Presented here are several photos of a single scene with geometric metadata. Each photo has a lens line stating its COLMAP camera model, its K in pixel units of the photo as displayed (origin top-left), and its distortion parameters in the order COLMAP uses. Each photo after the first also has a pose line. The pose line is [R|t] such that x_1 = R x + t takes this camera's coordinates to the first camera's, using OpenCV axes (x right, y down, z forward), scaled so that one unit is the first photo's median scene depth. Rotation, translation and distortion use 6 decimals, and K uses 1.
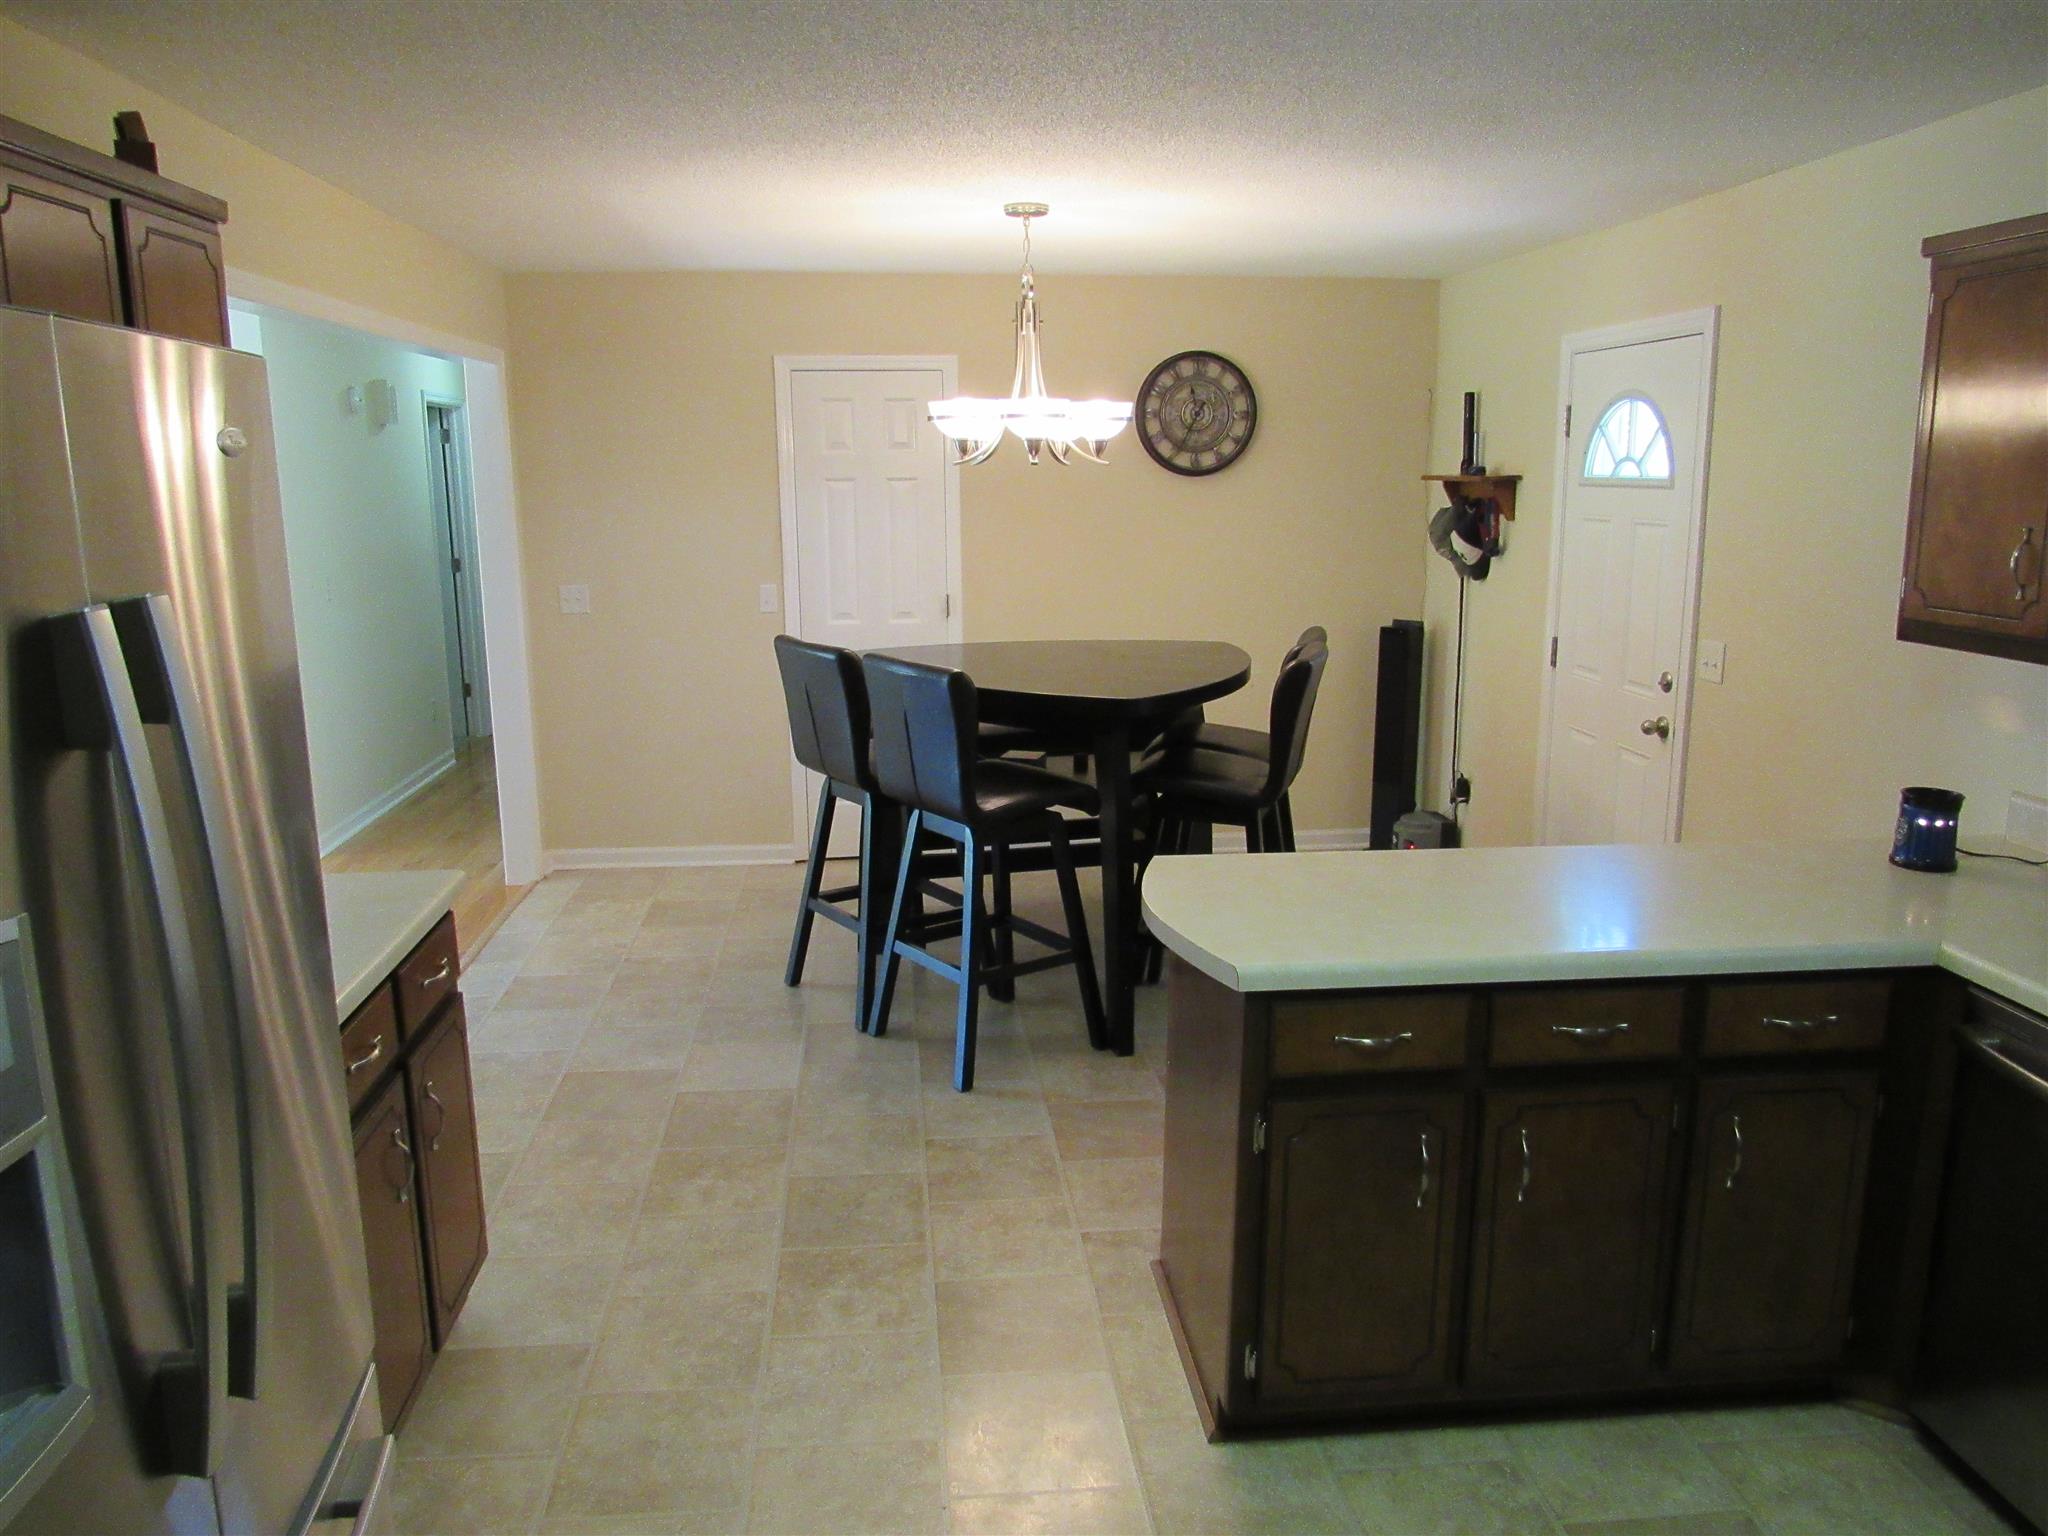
lens RADIAL K [[1464.0, 0, 1032.4], [0, 1464.0, 772.6], [0, 0, 1]] dist [-0.022727, 0.001845]
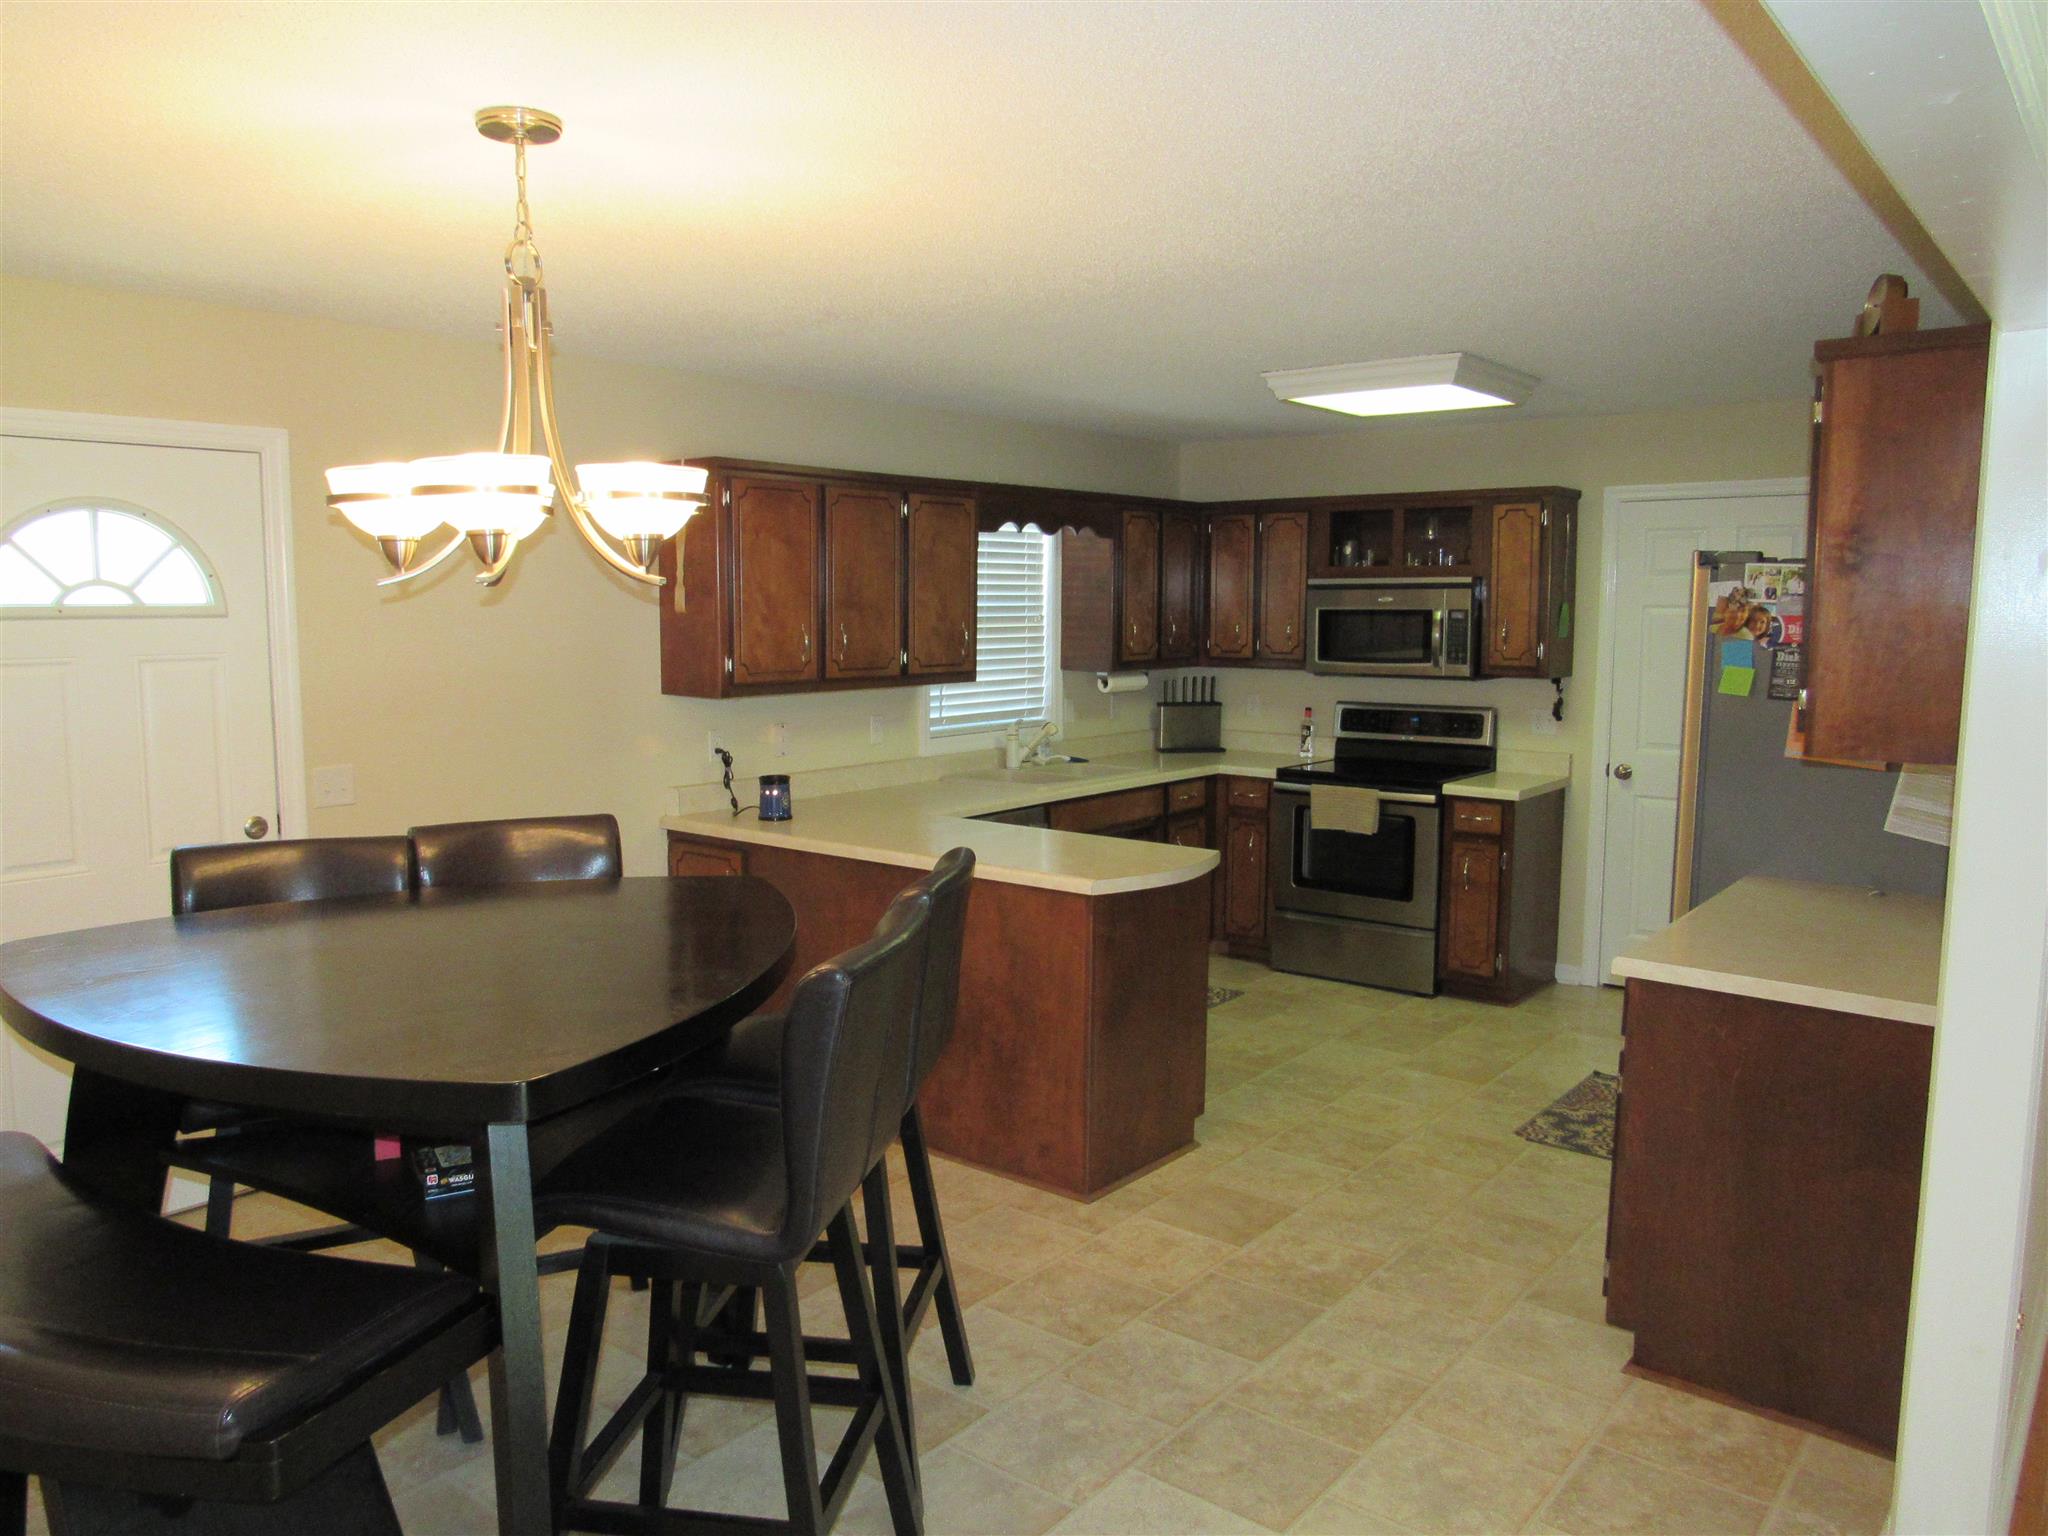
lens RADIAL K [[1464.0, 0, 1032.4], [0, 1464.0, 772.6], [0, 0, 1]] dist [-0.022727, 0.001845]
pose [[-0.717915, -0.079403, 0.691587, -0.655695], [0.144231, 0.954950, 0.259362, -0.323421], [-0.681025, 0.285948, -0.674120, 1.587262]]
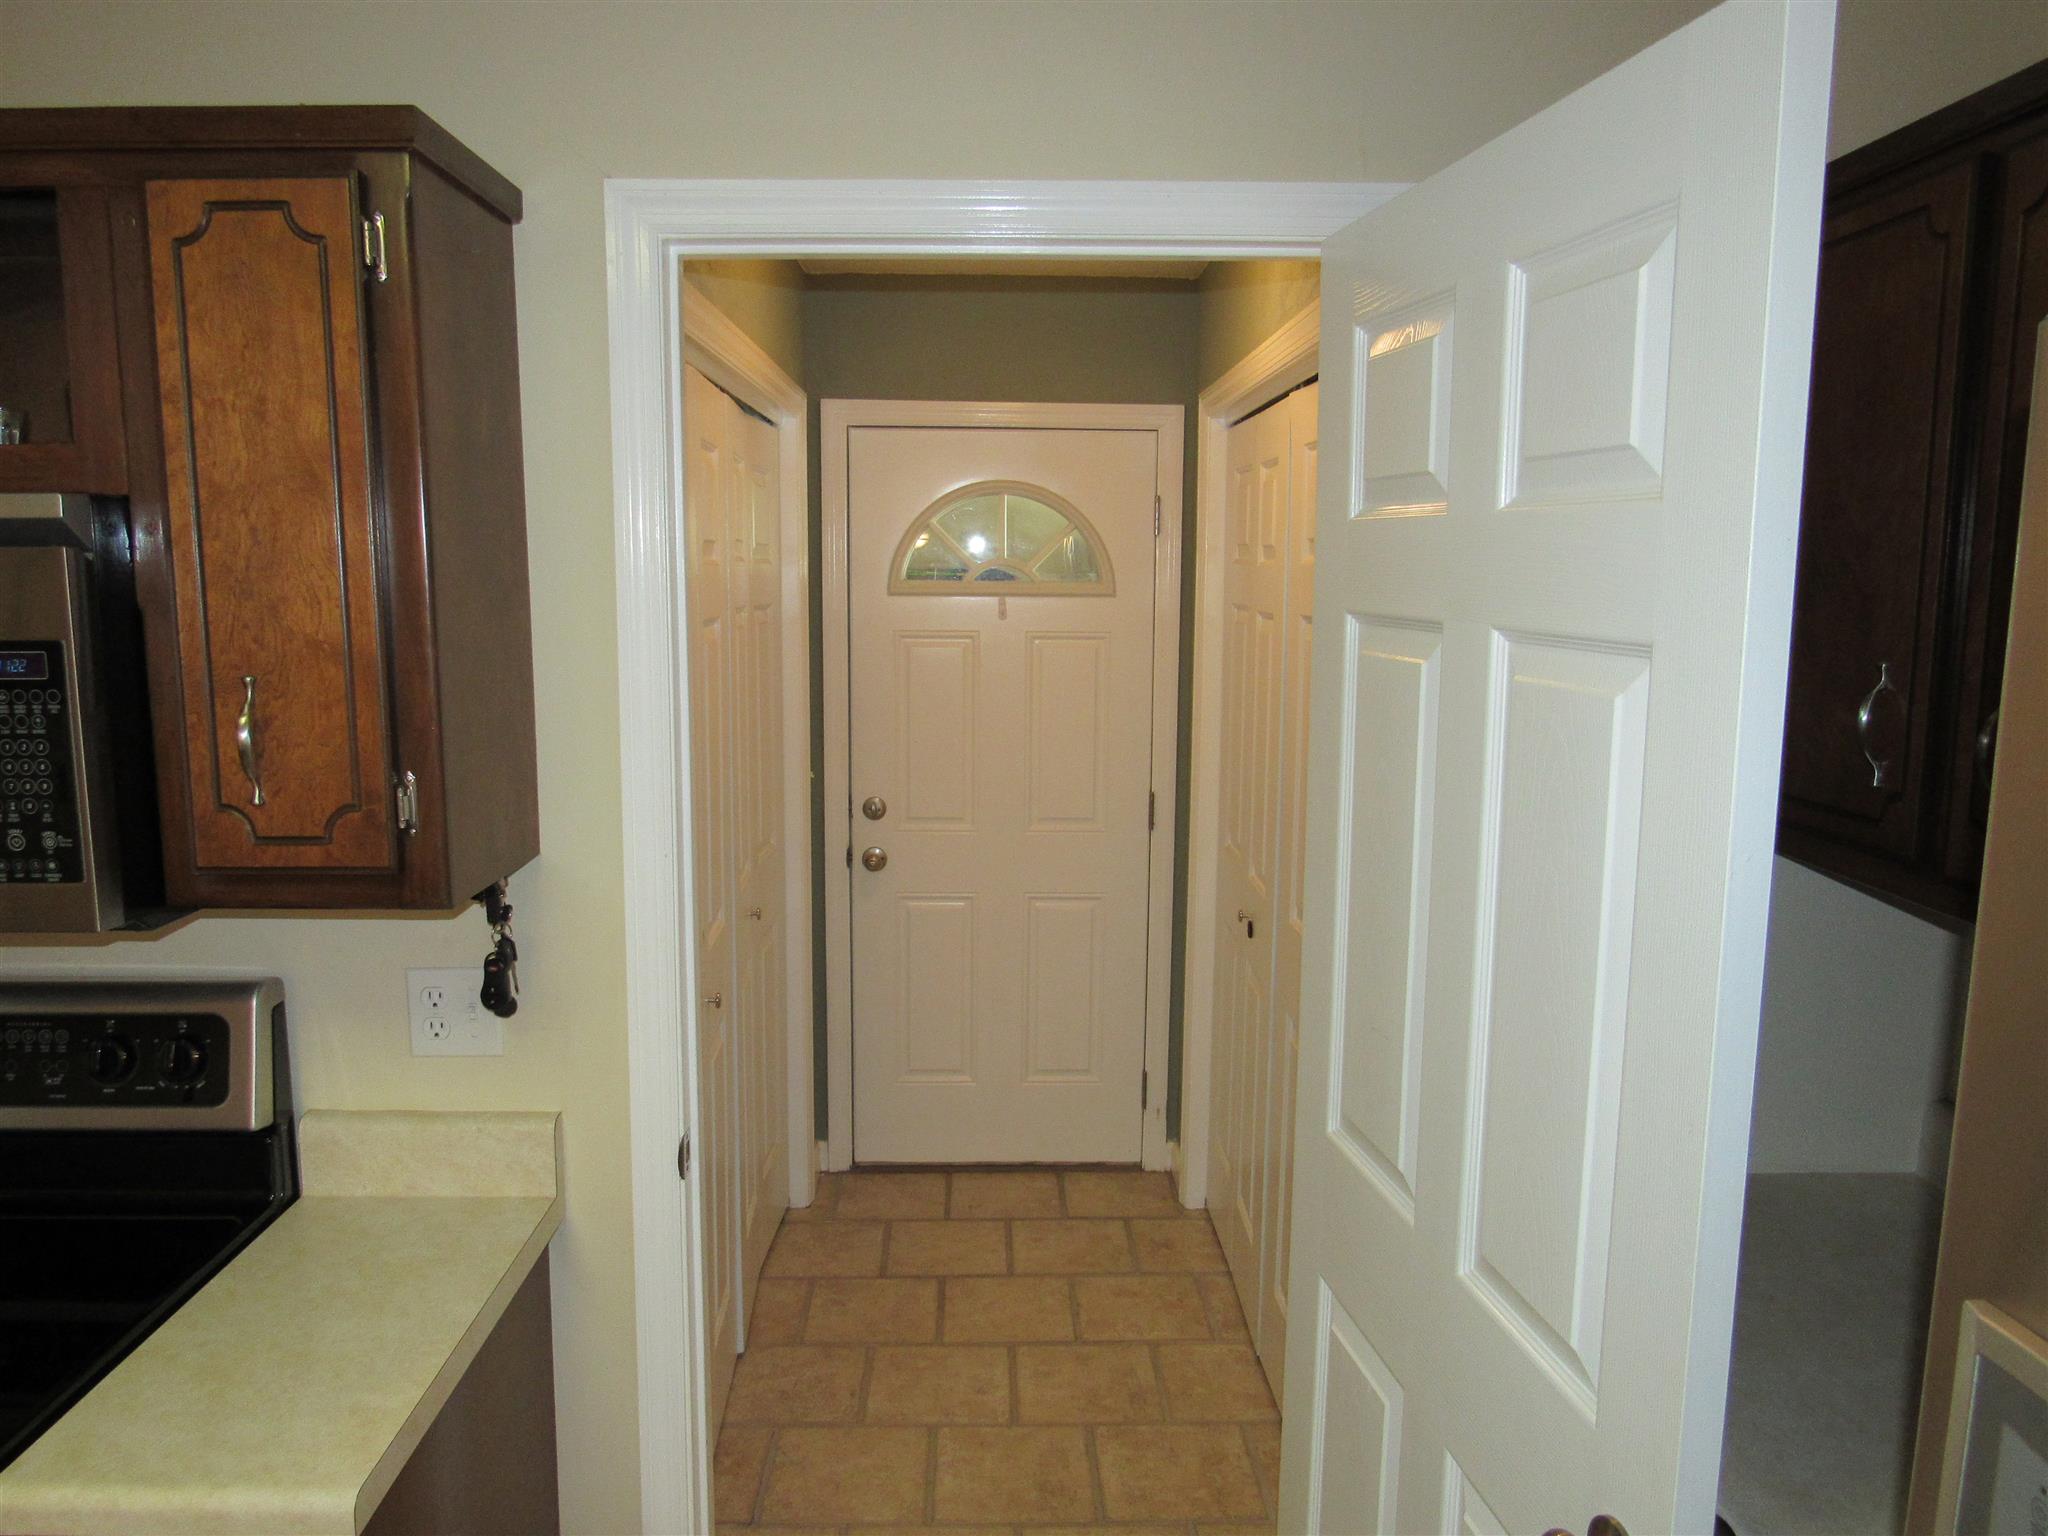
lens RADIAL K [[1464.0, 0, 1032.4], [0, 1464.0, 772.6], [0, 0, 1]] dist [-0.022727, 0.001845]
pose [[-0.996716, -0.013670, 0.079815, -0.099129], [0.013848, 0.942352, 0.334336, -0.074462], [-0.079784, 0.334343, -0.939068, 0.359808]]
